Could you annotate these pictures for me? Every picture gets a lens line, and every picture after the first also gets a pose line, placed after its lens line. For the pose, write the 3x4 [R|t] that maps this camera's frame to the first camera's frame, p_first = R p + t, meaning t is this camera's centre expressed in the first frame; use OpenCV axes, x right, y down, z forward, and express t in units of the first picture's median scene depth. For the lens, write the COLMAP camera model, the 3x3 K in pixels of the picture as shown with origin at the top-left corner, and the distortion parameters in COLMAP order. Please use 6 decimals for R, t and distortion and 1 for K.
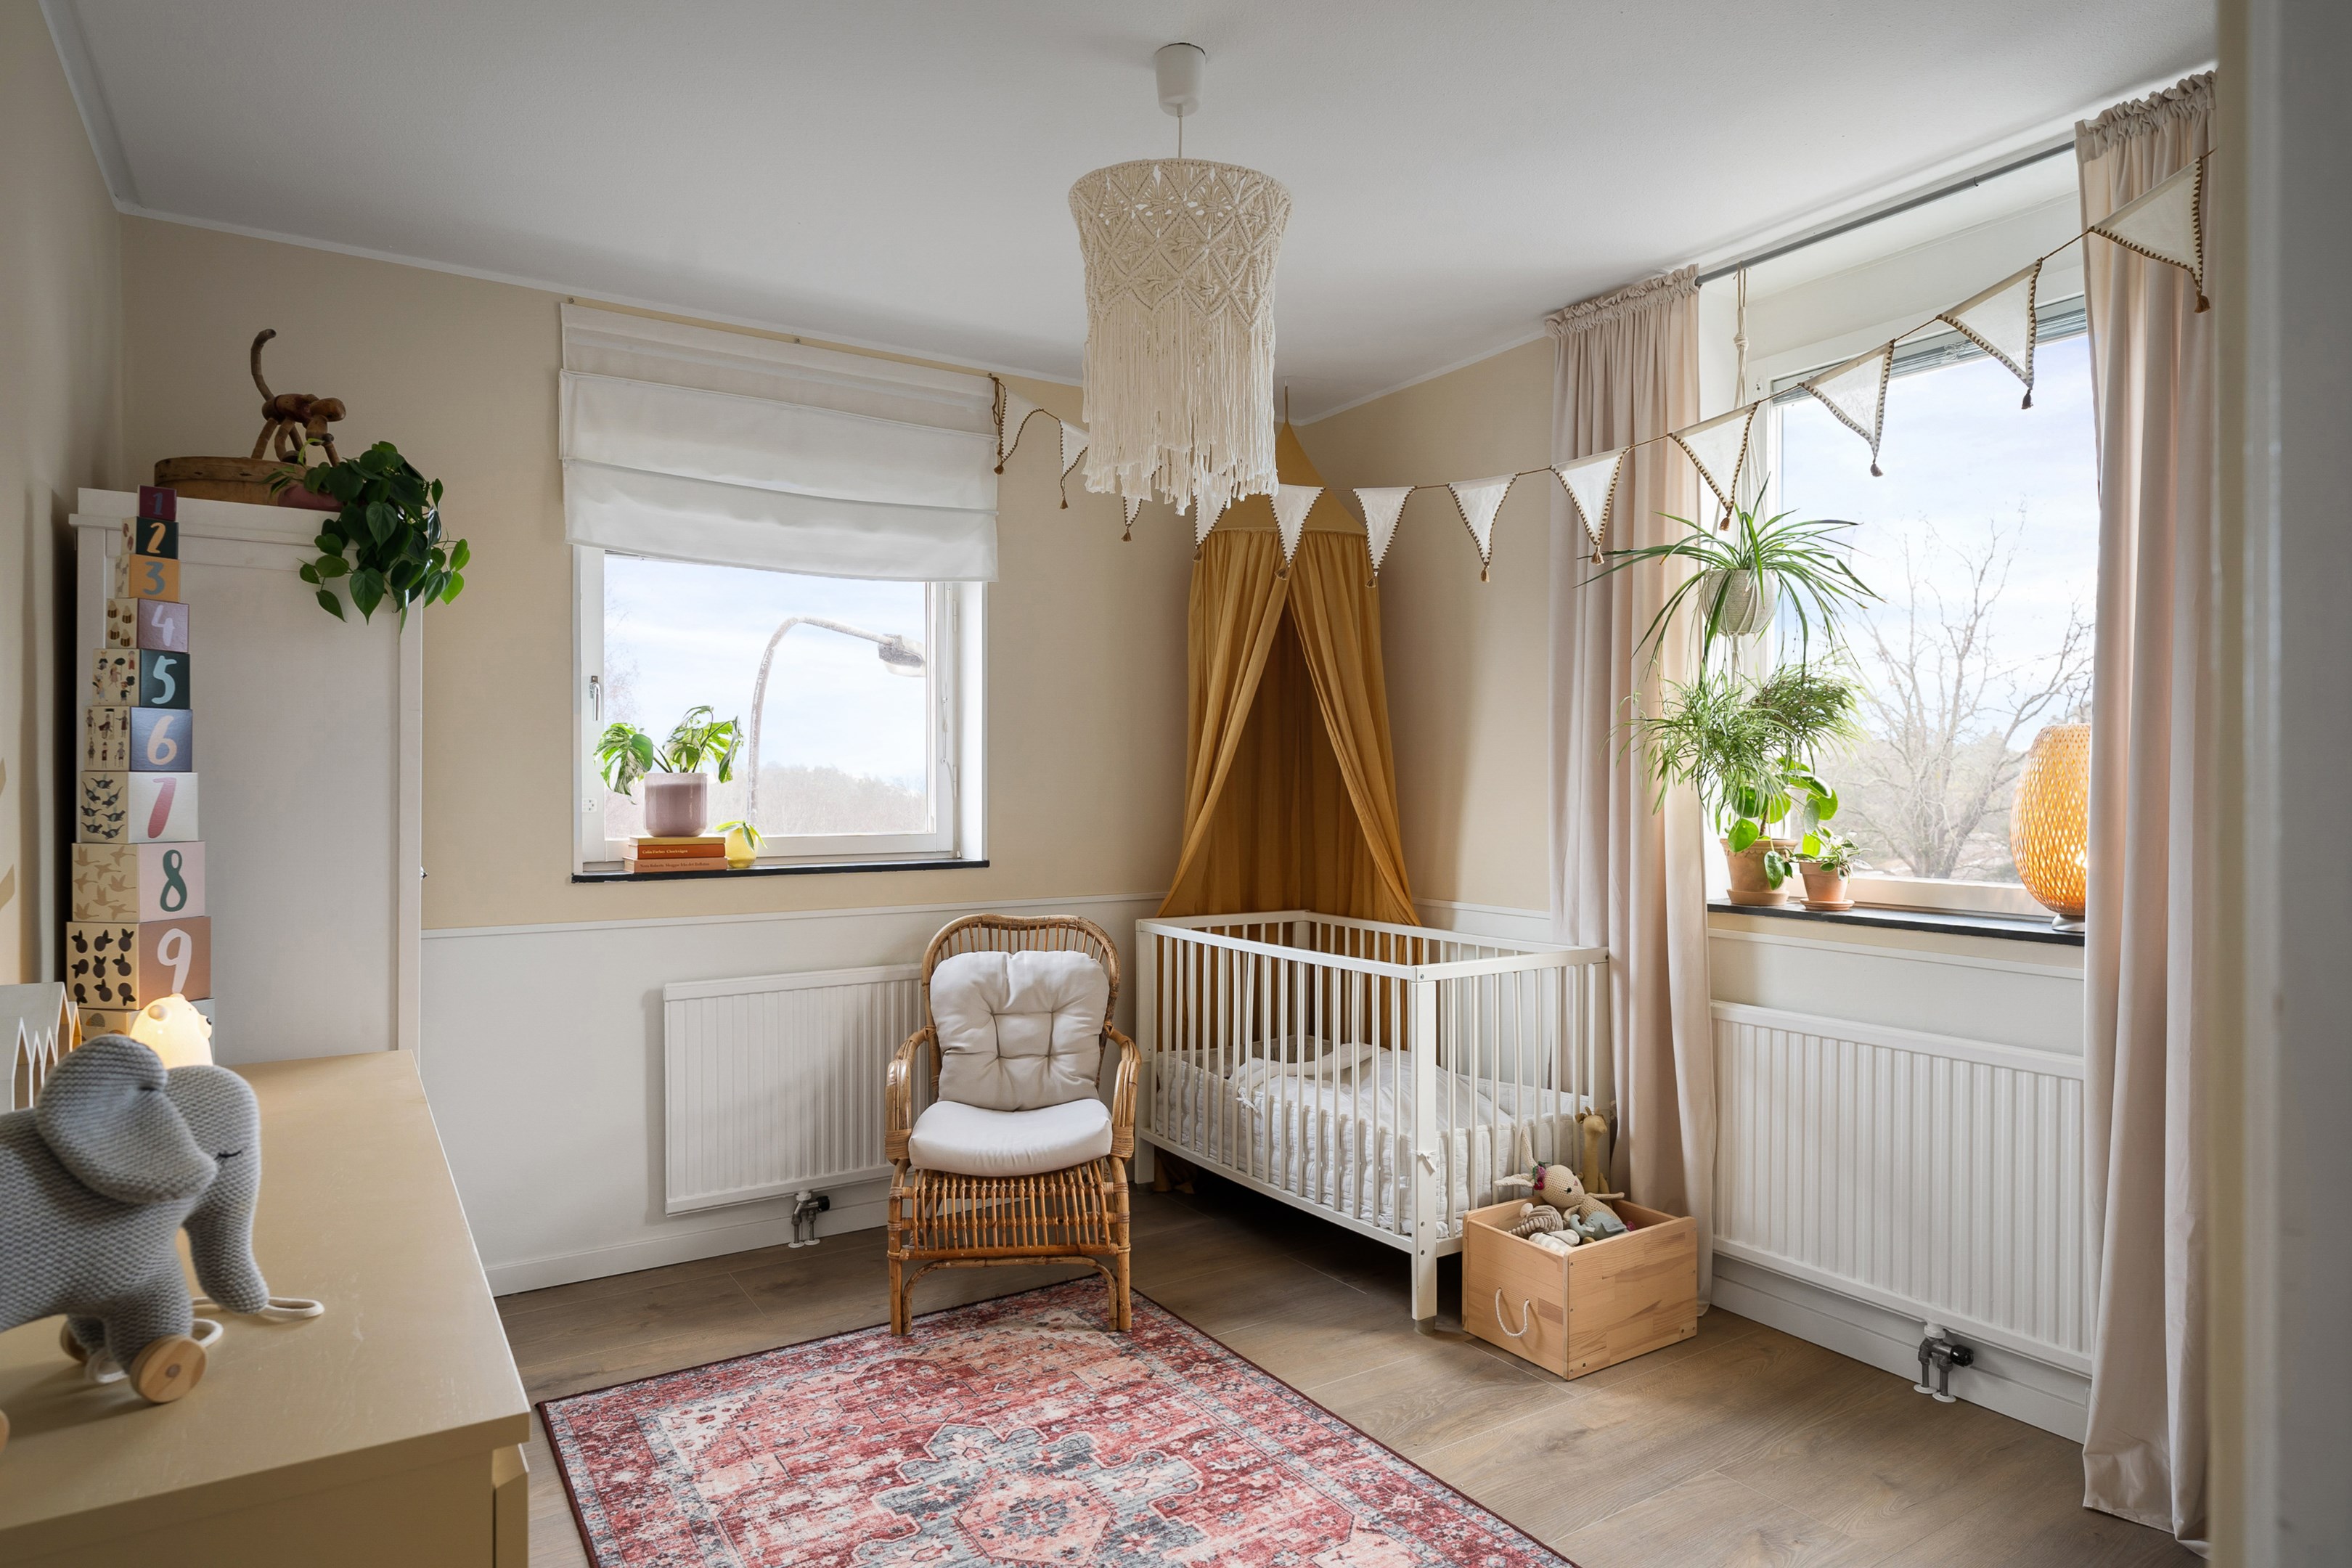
lens RADIAL K [[1335.0, 0, 1170.5], [0, 1335.0, 795.4], [0, 0, 1]] dist [-0.004659, 0.002029]
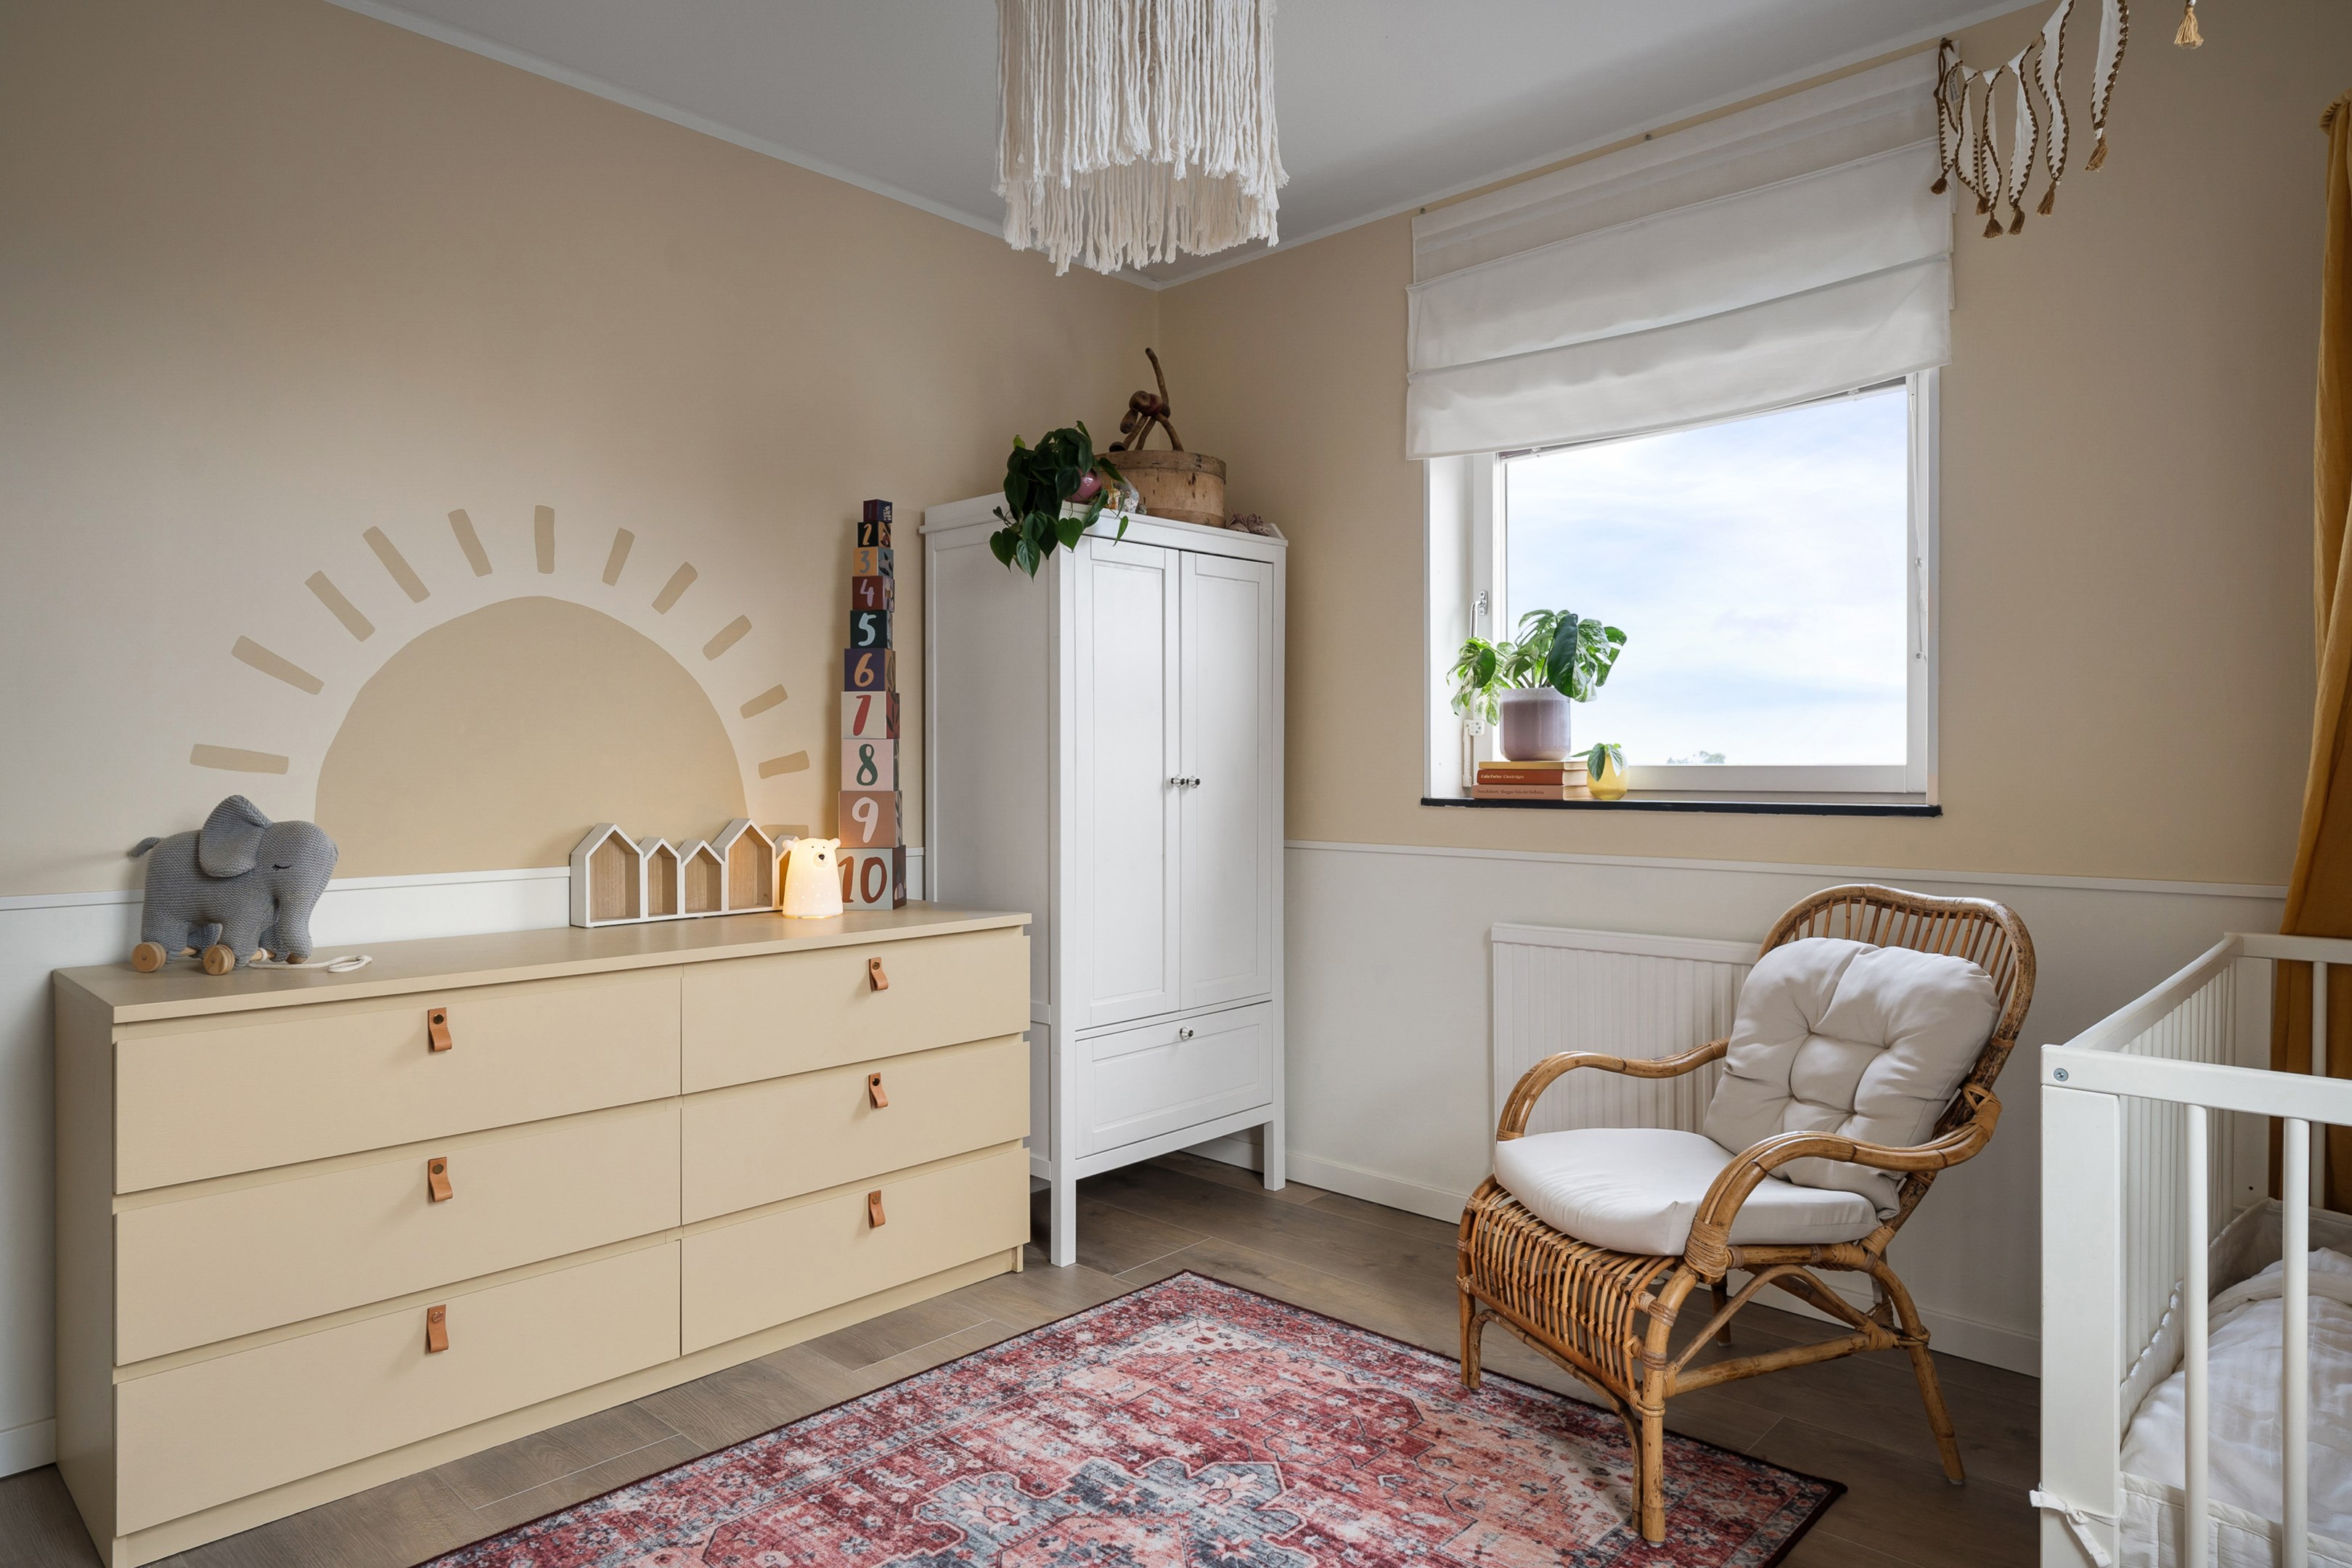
lens RADIAL K [[1391.5, 0, 1180.5], [0, 1391.5, 777.9], [0, 0, 1]] dist [-0.002039, -0.000524]
pose [[0.238754, 0.007074, -0.971054, 0.600297], [-0.007664, 0.999956, 0.005400, 0.048847], [0.971050, 0.006153, 0.238798, 0.701208]]
